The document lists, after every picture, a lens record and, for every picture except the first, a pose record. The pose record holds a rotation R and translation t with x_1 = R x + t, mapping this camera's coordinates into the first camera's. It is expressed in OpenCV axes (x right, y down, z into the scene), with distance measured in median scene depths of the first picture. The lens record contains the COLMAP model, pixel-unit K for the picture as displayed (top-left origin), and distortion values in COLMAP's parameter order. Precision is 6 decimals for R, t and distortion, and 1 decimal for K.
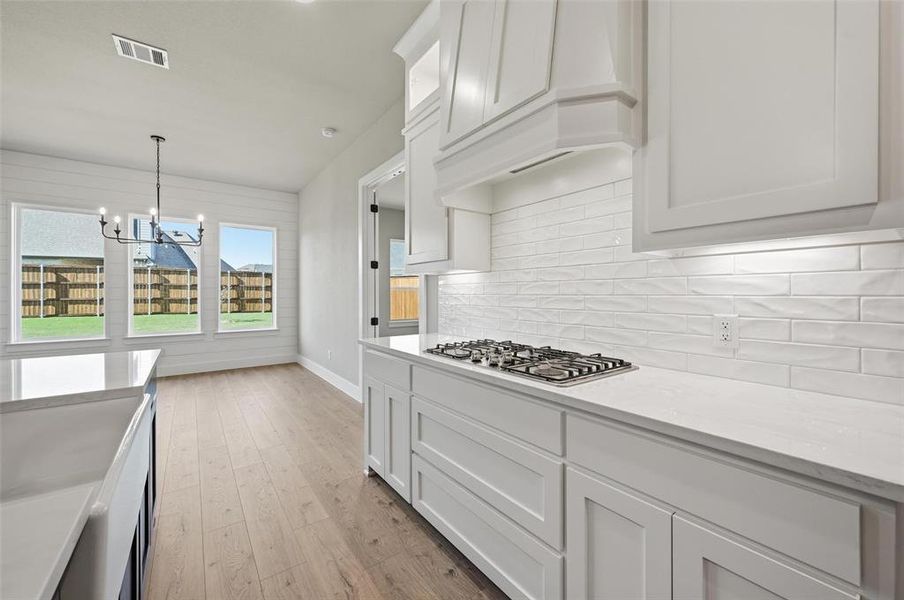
lens RADIAL K [[357.2, 0, 450.3], [0, 357.2, 295.9], [0, 0, 1]] dist [-0.002380, -0.000241]
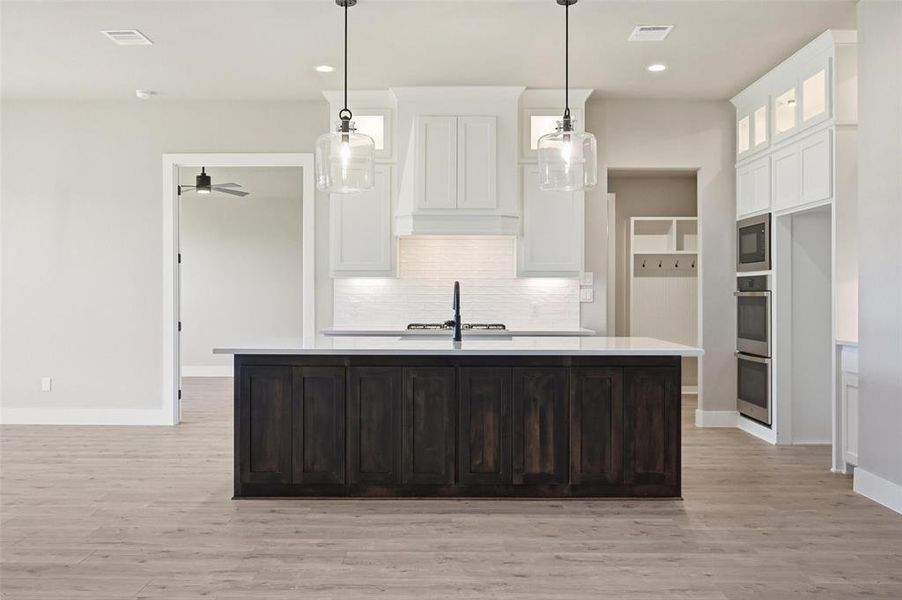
lens RADIAL K [[770.7, 0, 435.2], [0, 770.7, 290.3], [0, 0, 1]] dist [0.010114, 0.001123]
pose [[0.605719, 0.004670, 0.795665, -1.122353], [0.001918, 0.999971, -0.007330, 0.000751], [-0.795676, 0.005966, 0.605693, -0.493287]]
